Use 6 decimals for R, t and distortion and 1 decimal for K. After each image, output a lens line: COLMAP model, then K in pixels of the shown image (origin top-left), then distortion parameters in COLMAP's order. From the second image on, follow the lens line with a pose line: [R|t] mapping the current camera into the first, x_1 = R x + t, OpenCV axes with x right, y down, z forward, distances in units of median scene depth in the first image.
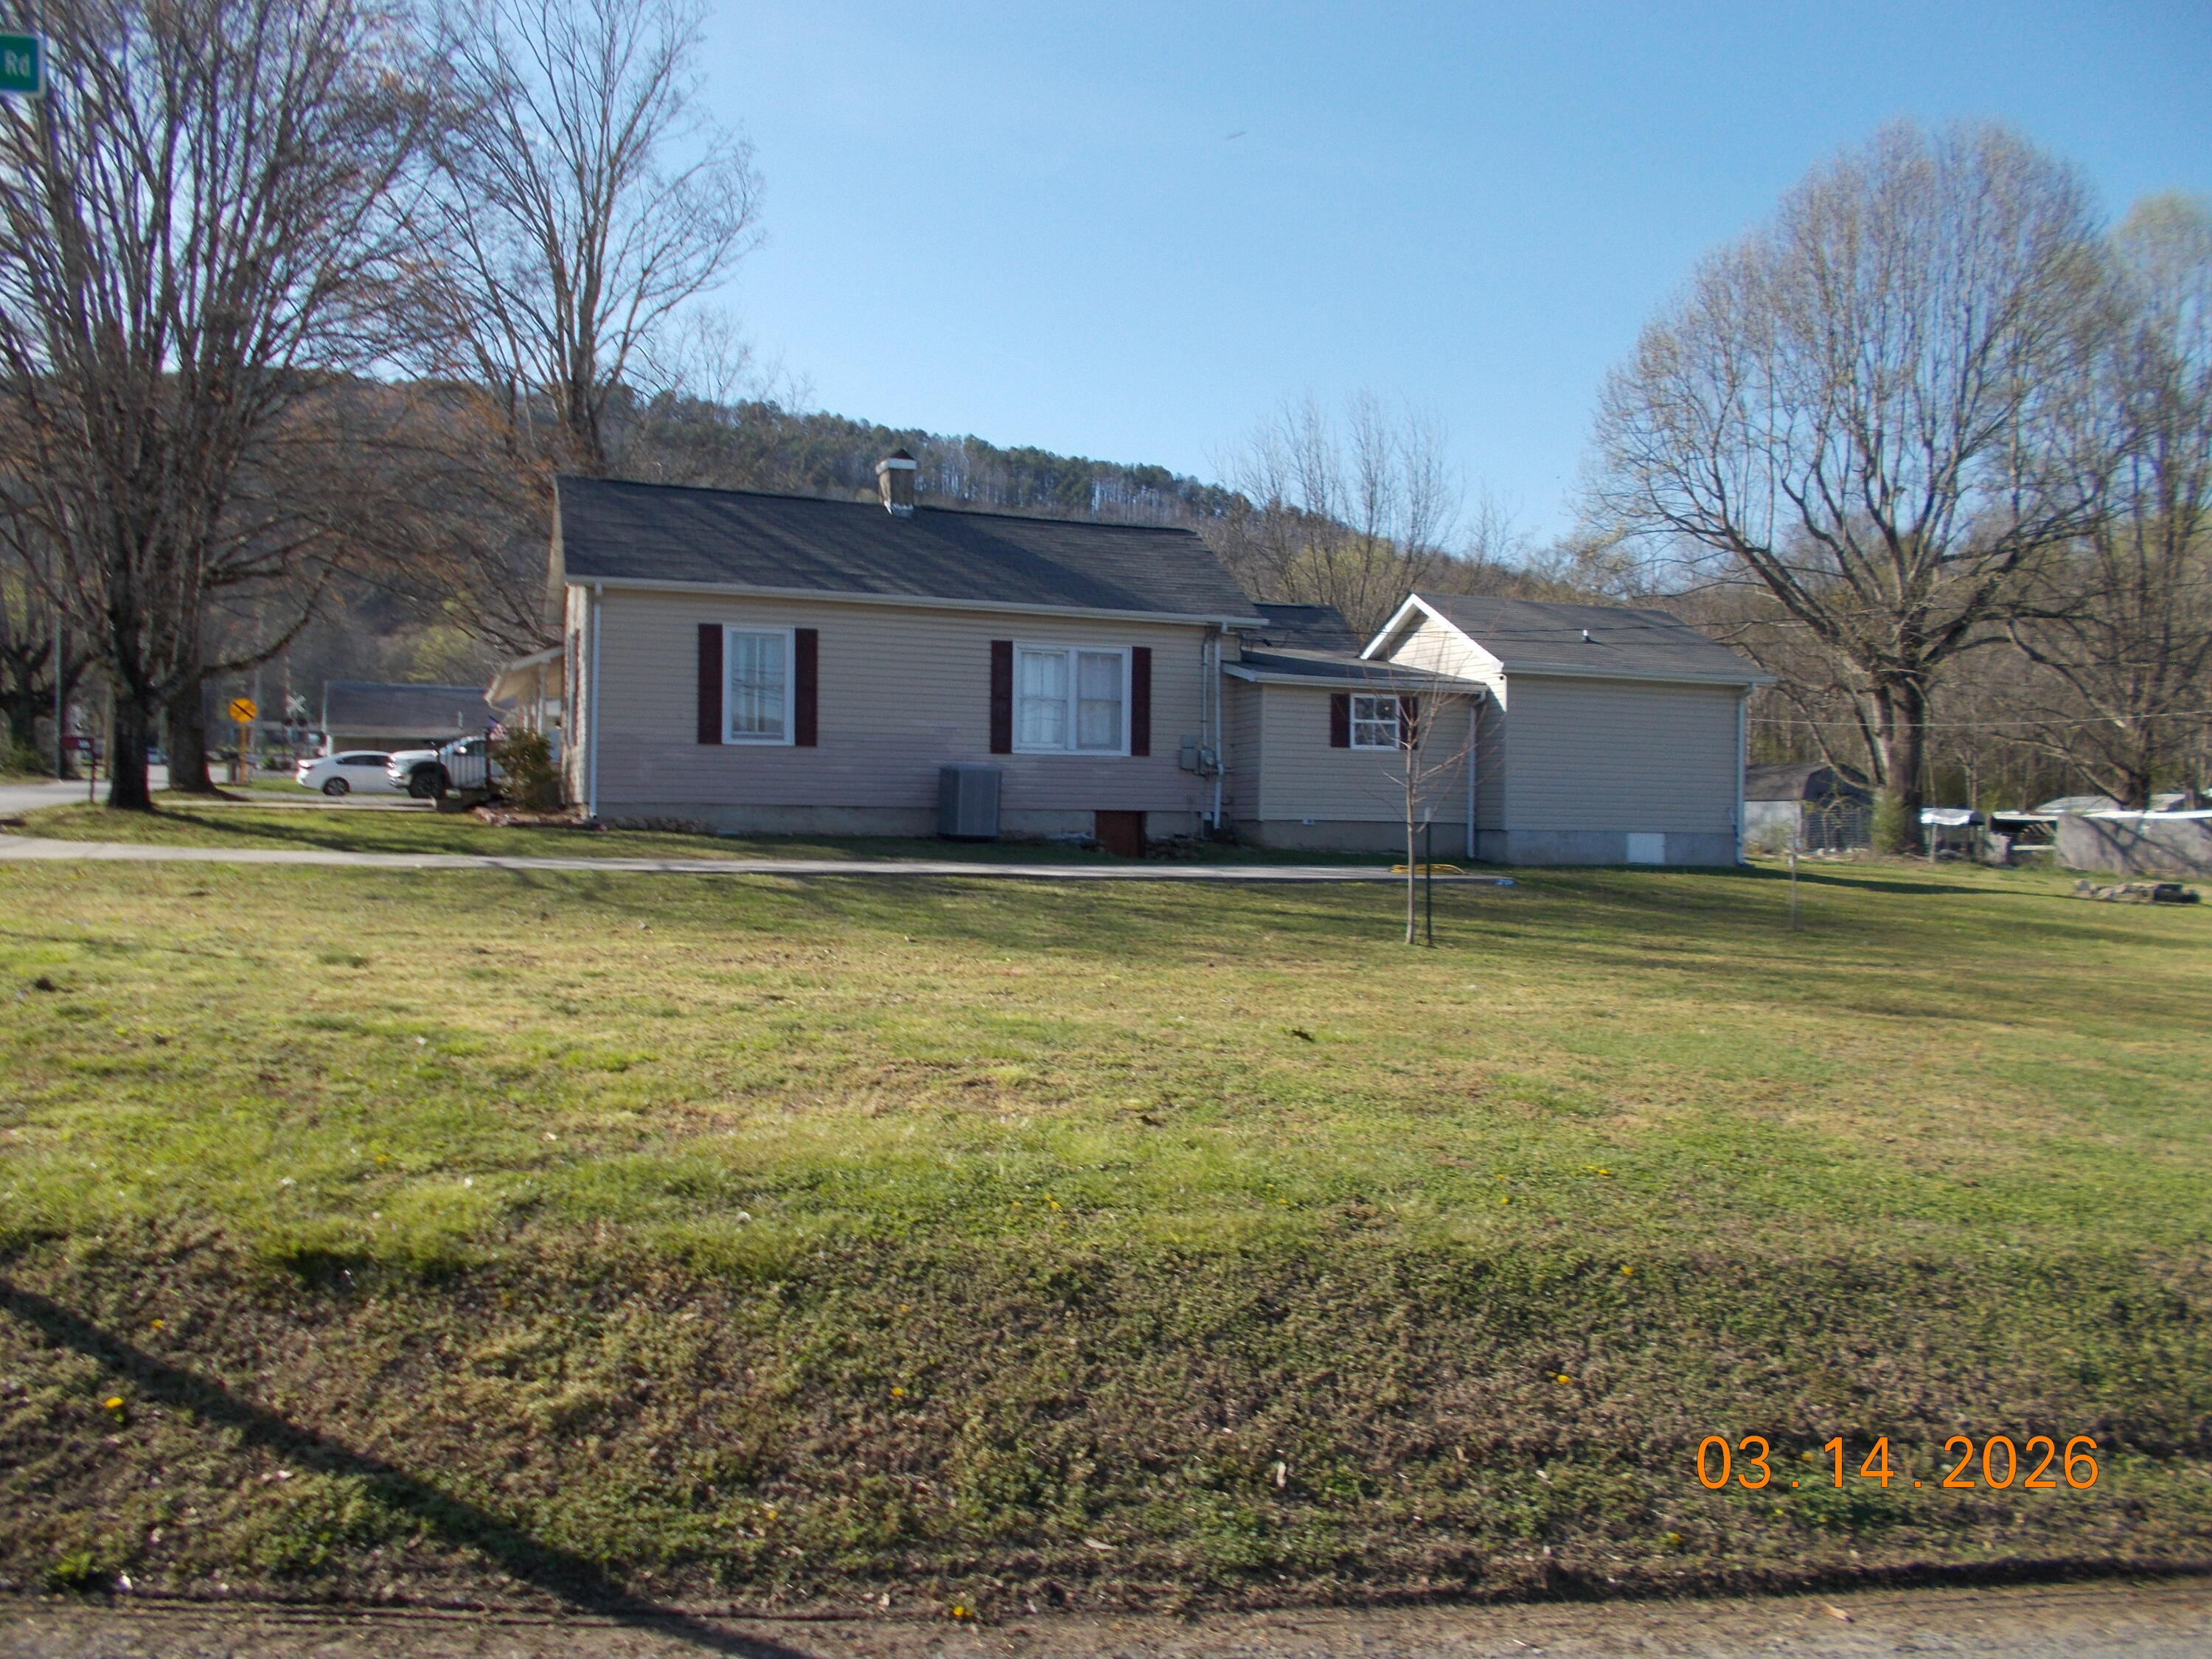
lens RADIAL K [[1730.6, 0, 1110.0], [0, 1730.6, 819.1], [0, 0, 1]] dist [0.025902, -0.005524]
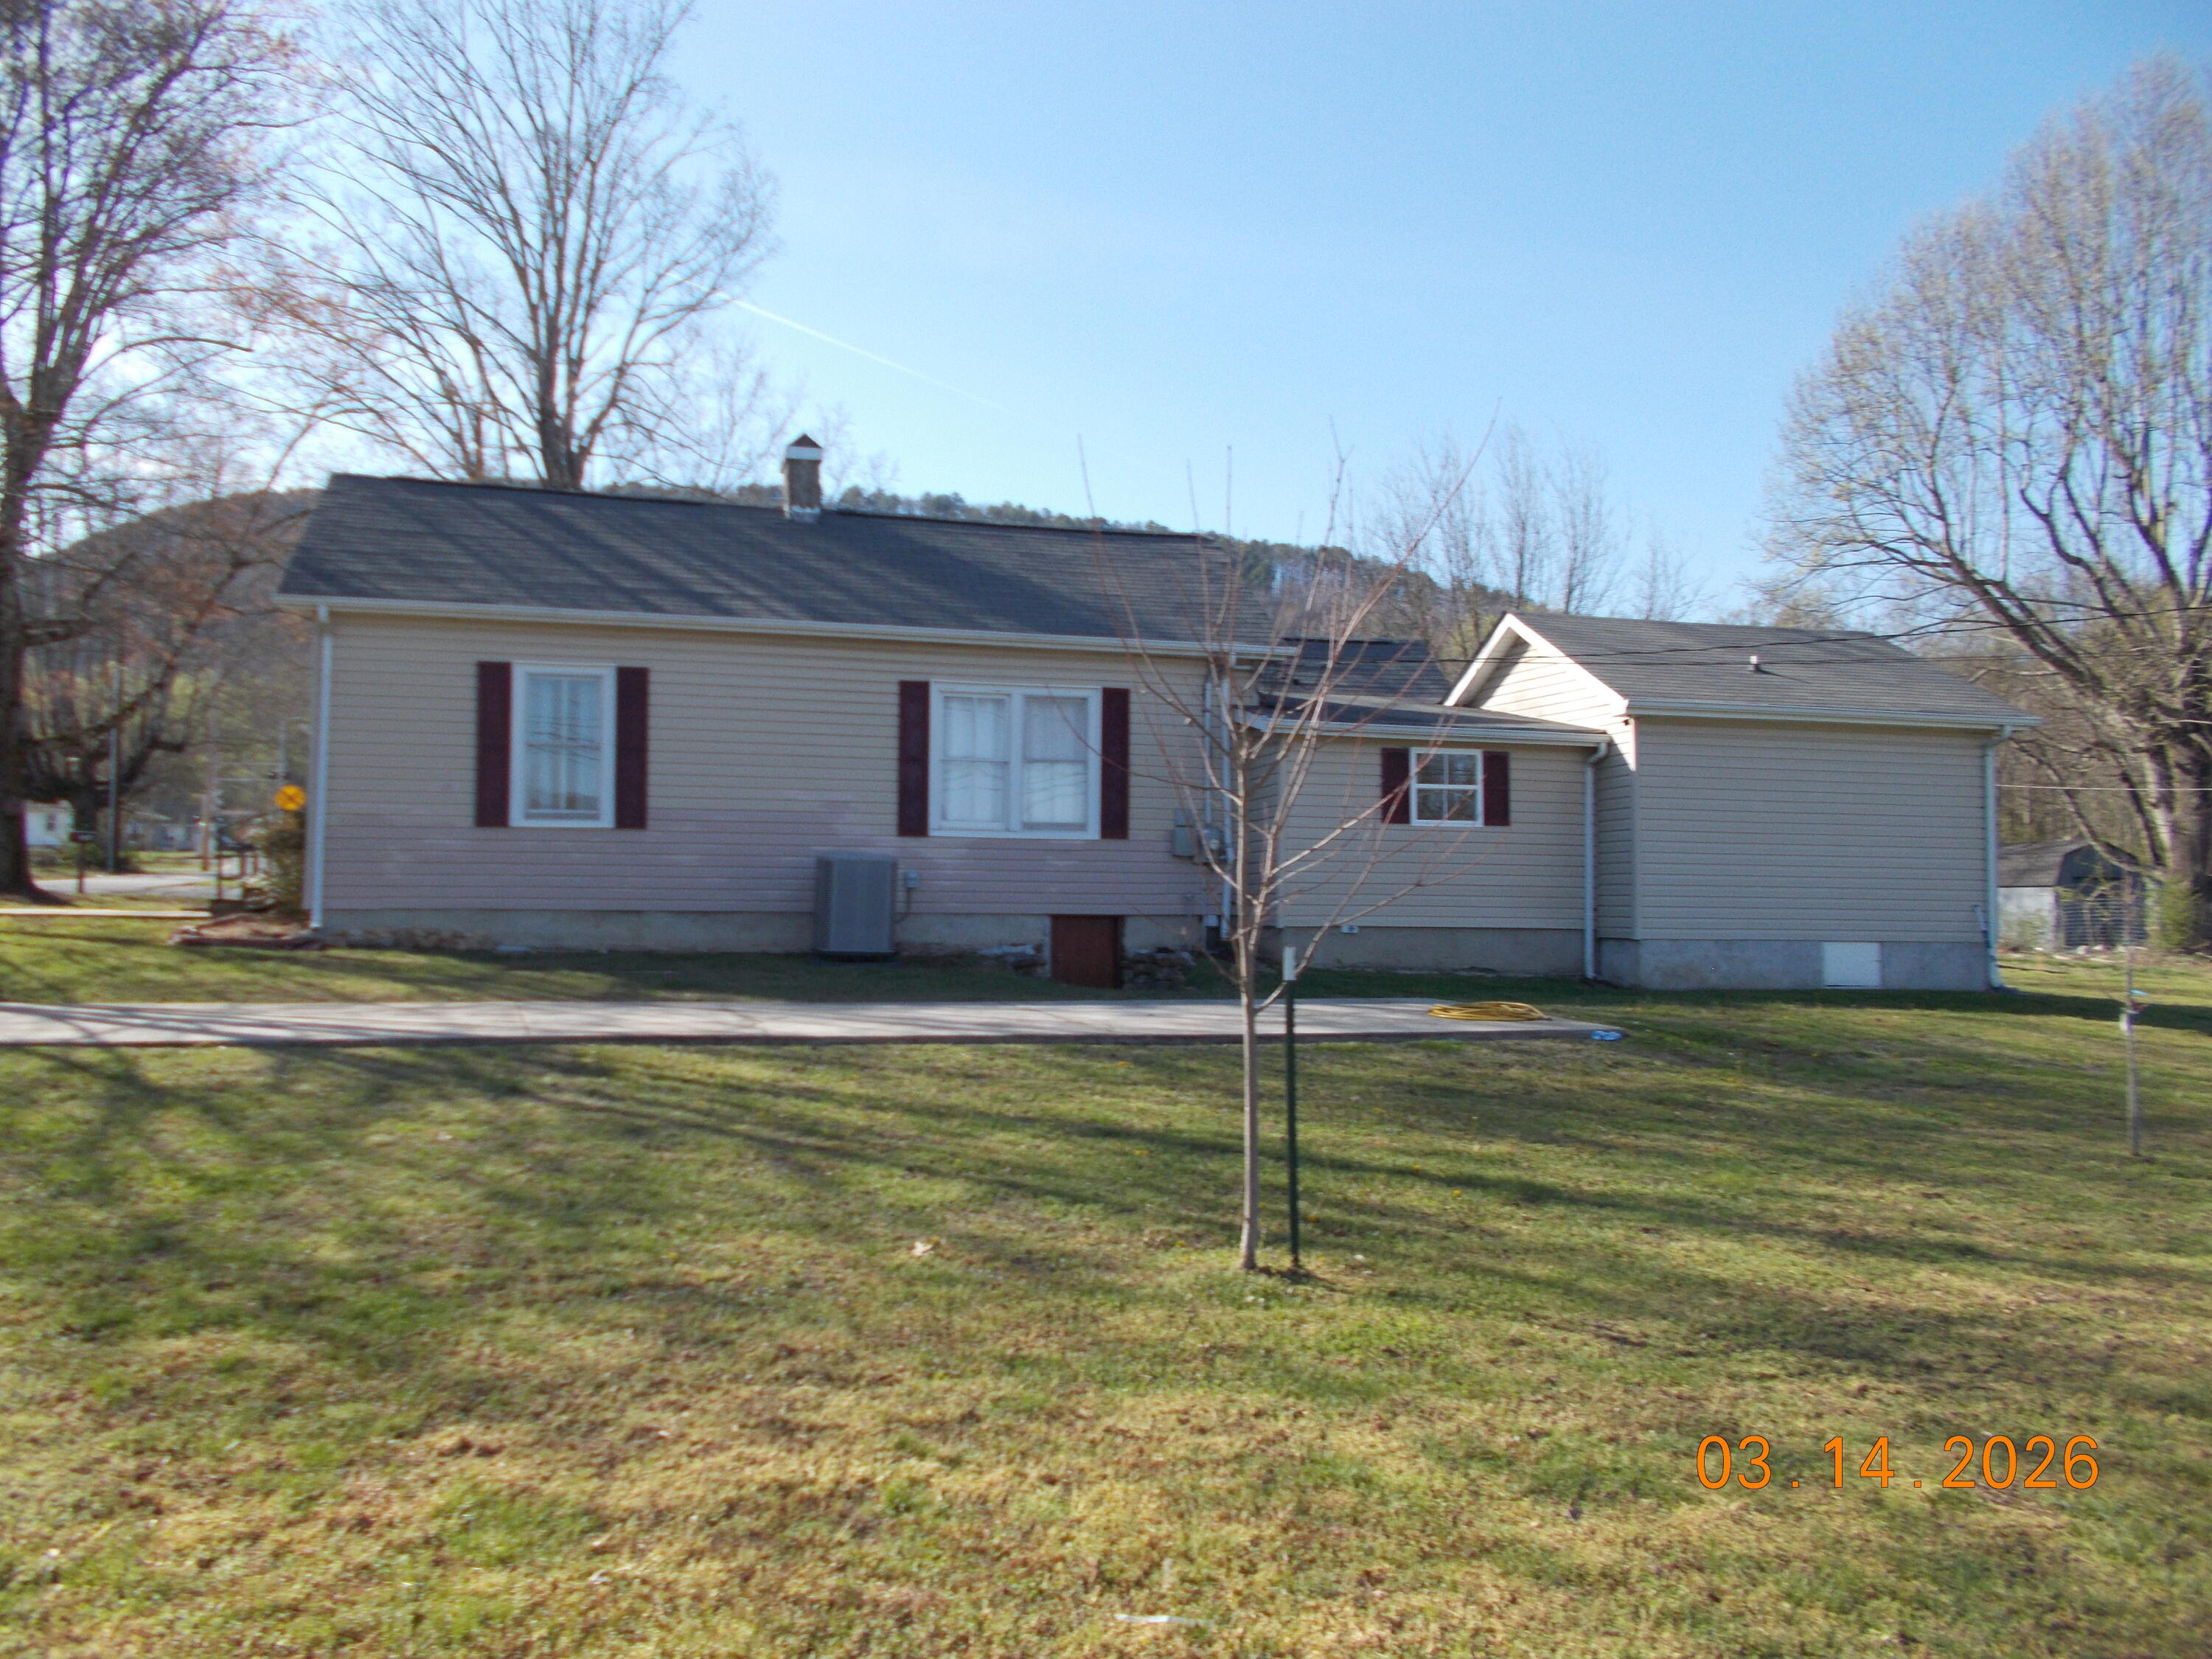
lens RADIAL K [[1730.6, 0, 1110.0], [0, 1730.6, 819.1], [0, 0, 1]] dist [0.025902, -0.005524]
pose [[0.994049, -0.009888, -0.108483, 0.086717], [0.004583, 0.998786, -0.049040, -0.008316], [0.108836, 0.048251, 0.992888, 0.260843]]
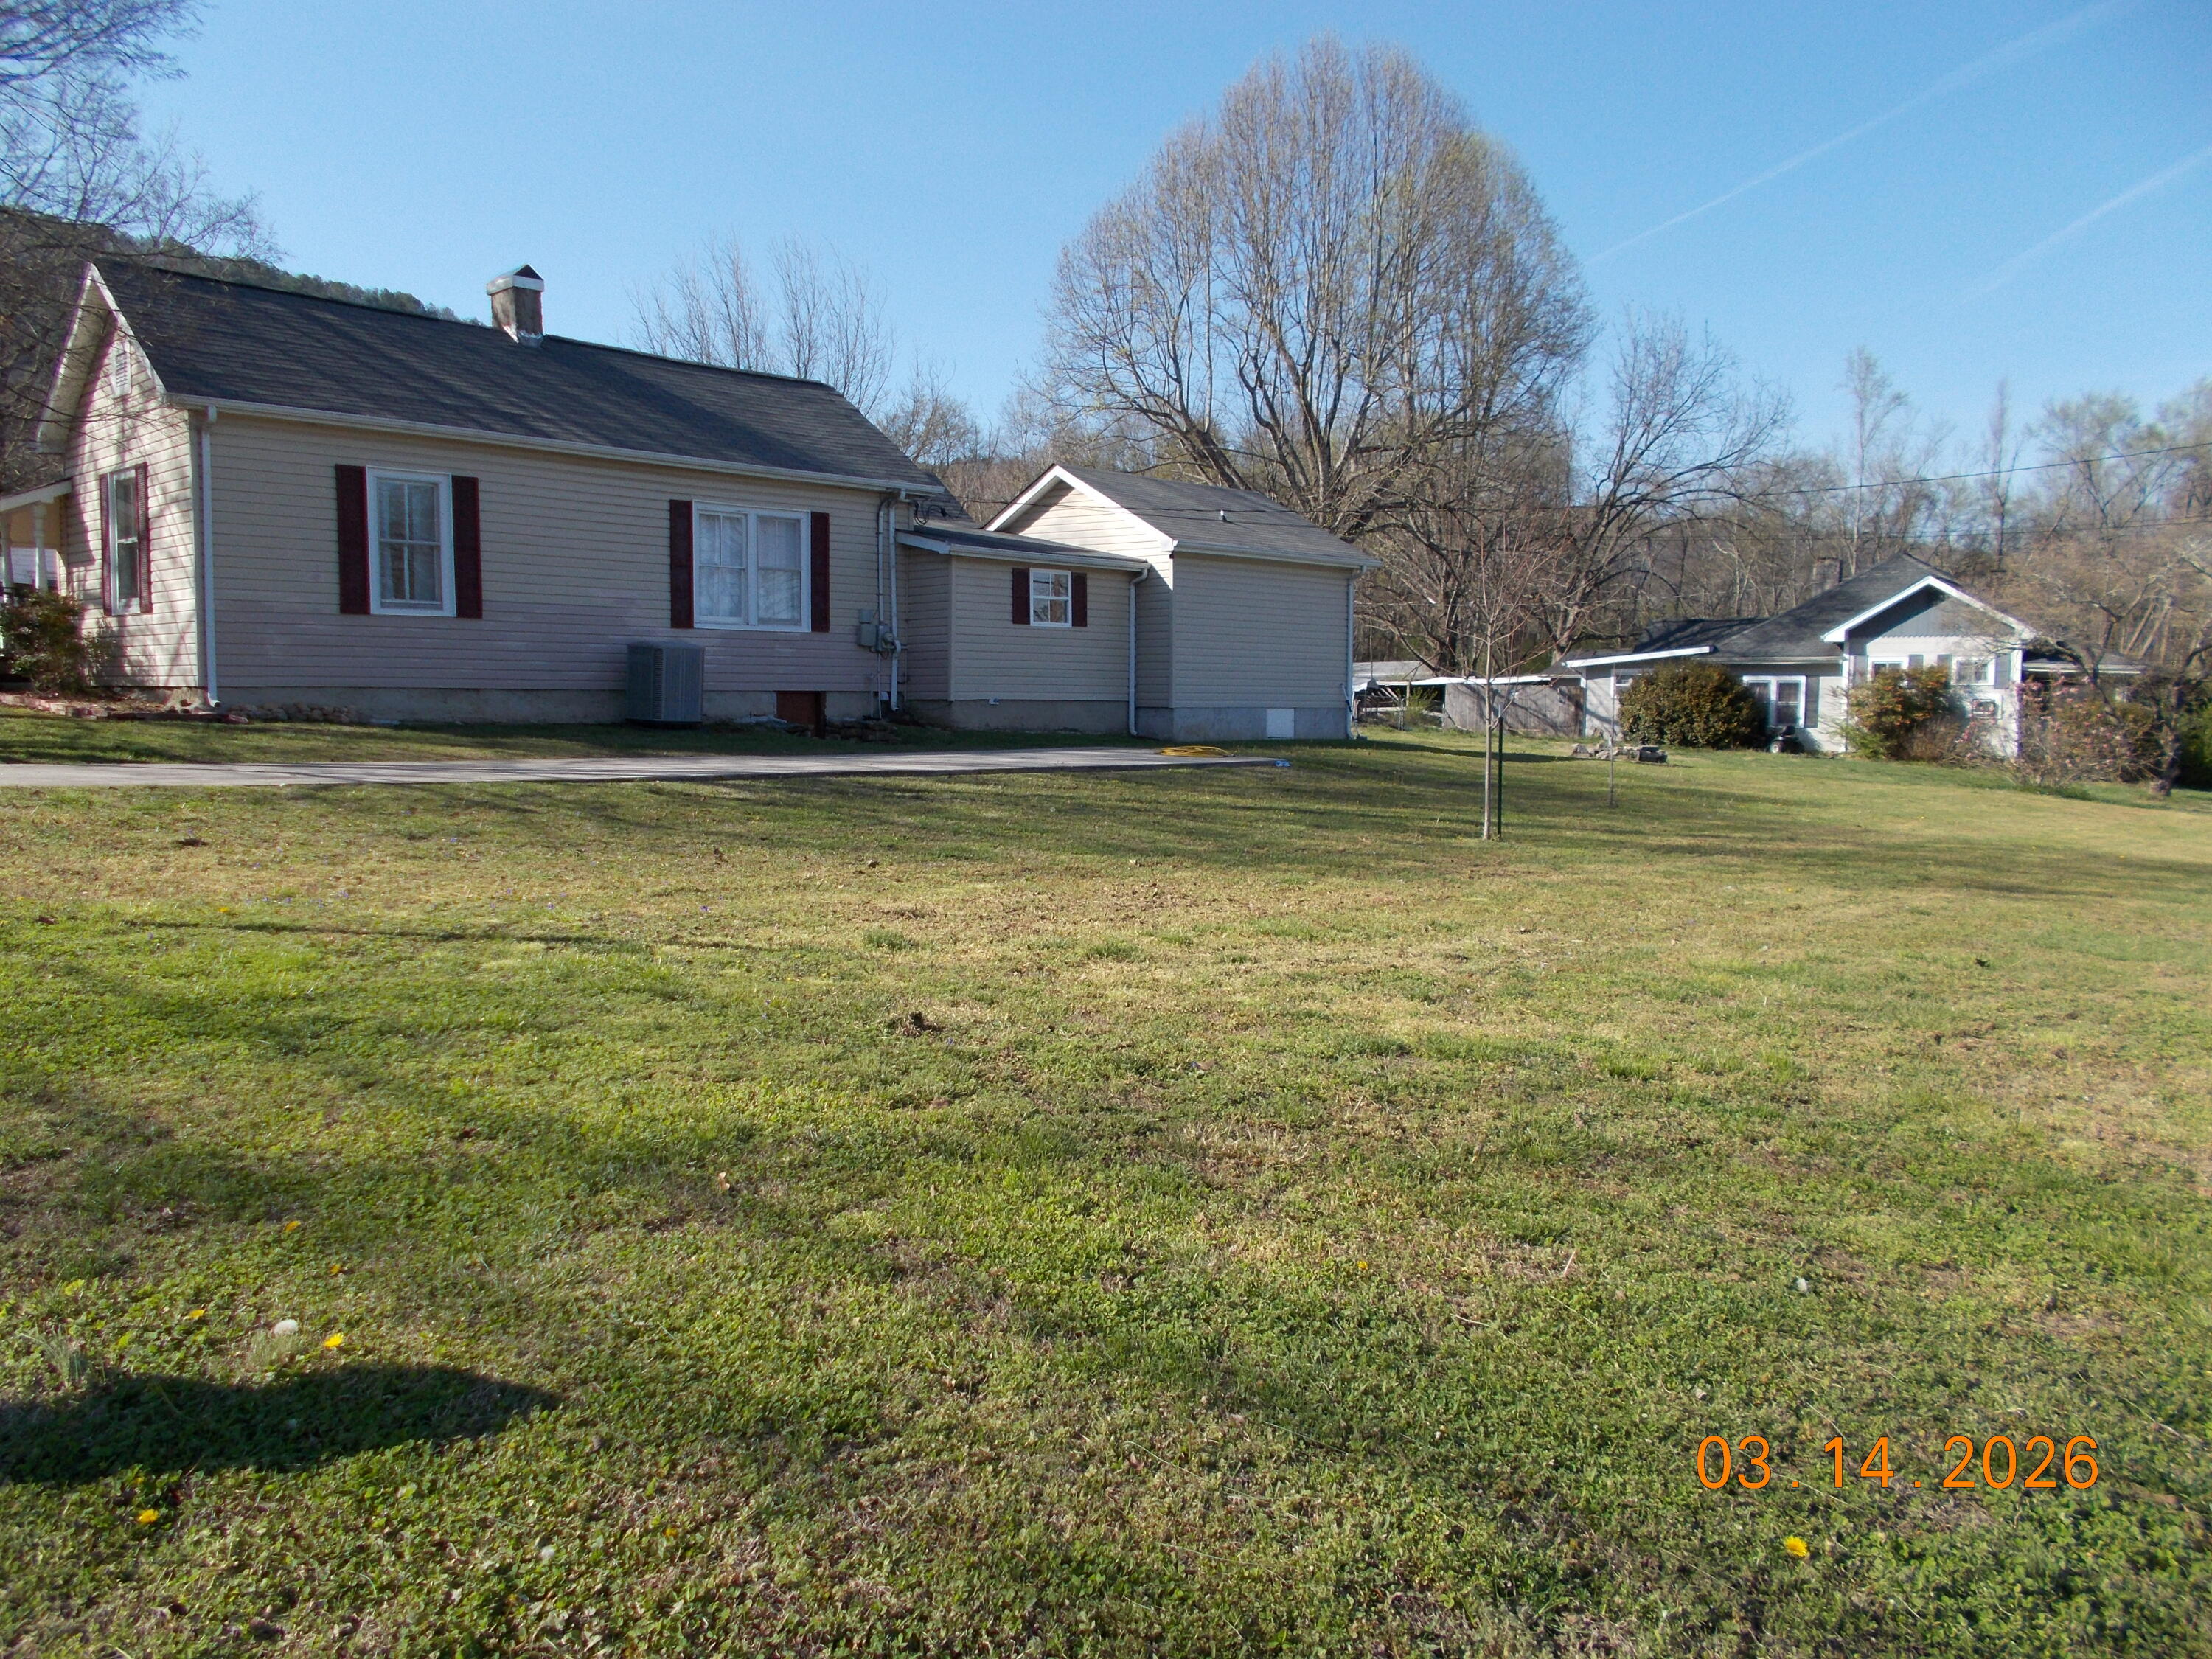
lens RADIAL K [[1730.6, 0, 1110.0], [0, 1730.6, 819.1], [0, 0, 1]] dist [0.025902, -0.005524]
pose [[0.913523, -0.035725, 0.405215, -0.202659], [0.002992, 0.996699, 0.081126, -0.010276], [-0.406776, -0.072898, 0.910615, 0.079882]]
